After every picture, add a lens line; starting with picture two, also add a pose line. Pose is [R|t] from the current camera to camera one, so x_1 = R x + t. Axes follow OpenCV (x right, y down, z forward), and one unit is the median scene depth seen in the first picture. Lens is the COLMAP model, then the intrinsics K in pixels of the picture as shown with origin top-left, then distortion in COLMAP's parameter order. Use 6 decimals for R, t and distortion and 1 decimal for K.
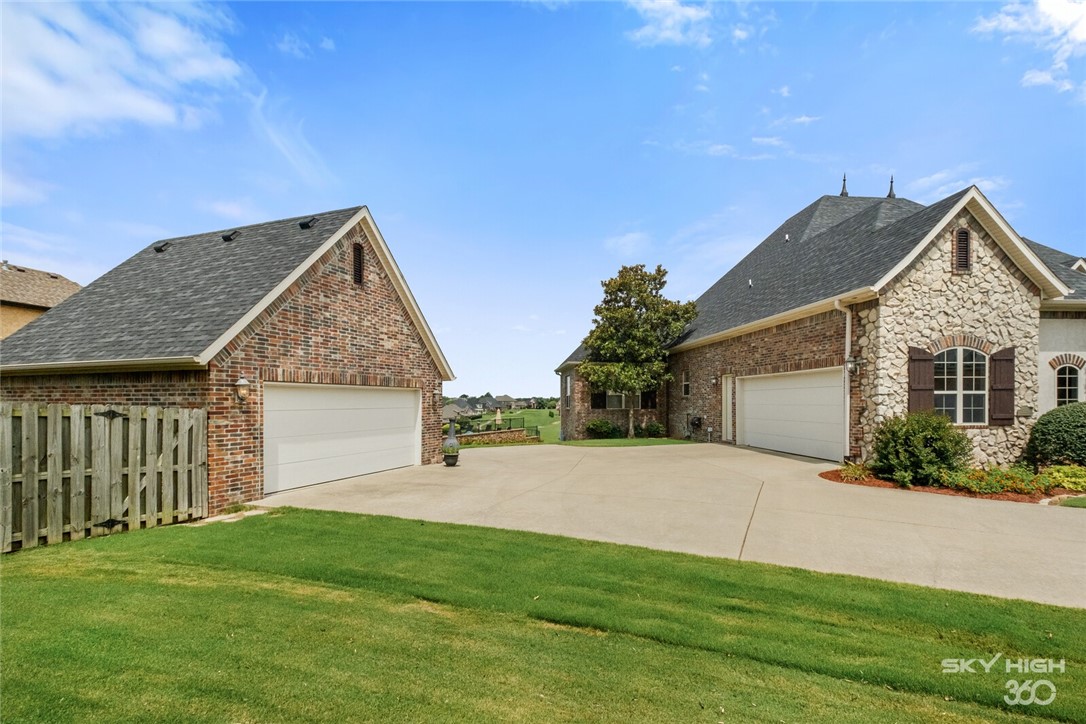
lens RADIAL K [[480.8, 0, 542.4], [0, 480.8, 401.9], [0, 0, 1]] dist [0.001555, 0.000164]
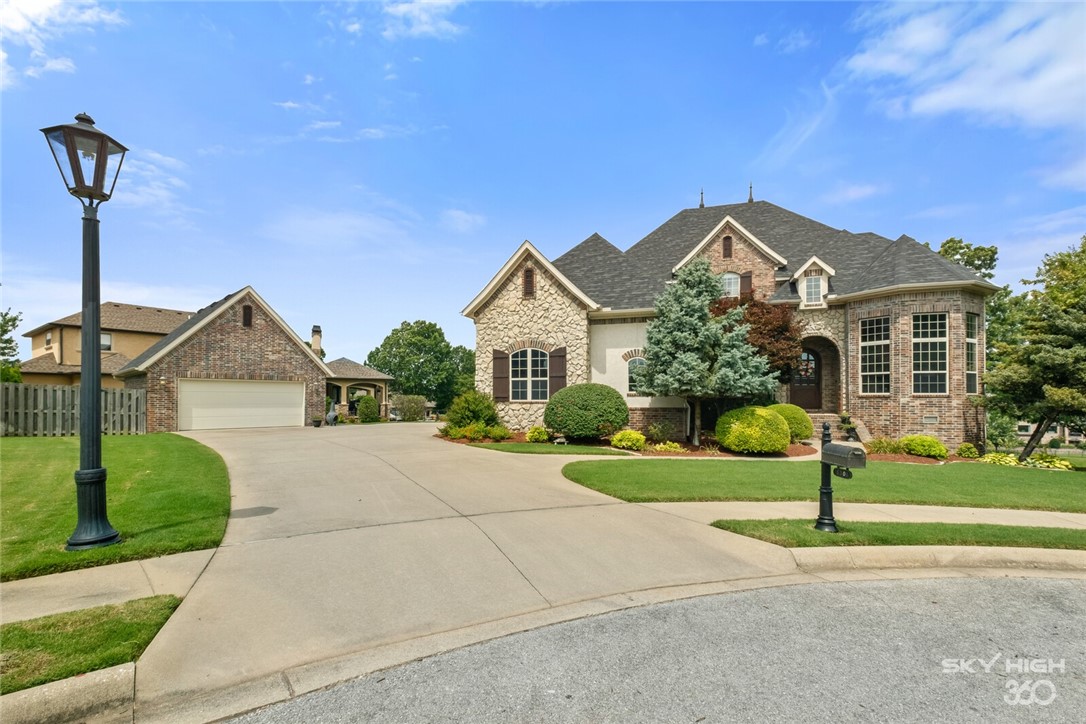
lens RADIAL K [[481.0, 0, 544.3], [0, 481.0, 389.6], [0, 0, 1]] dist [-0.001744, -0.000303]
pose [[0.930938, -0.005166, -0.365141, 1.447230], [-0.002763, 0.999772, -0.021189, 0.043285], [0.365167, 0.020735, 0.930711, -0.347057]]
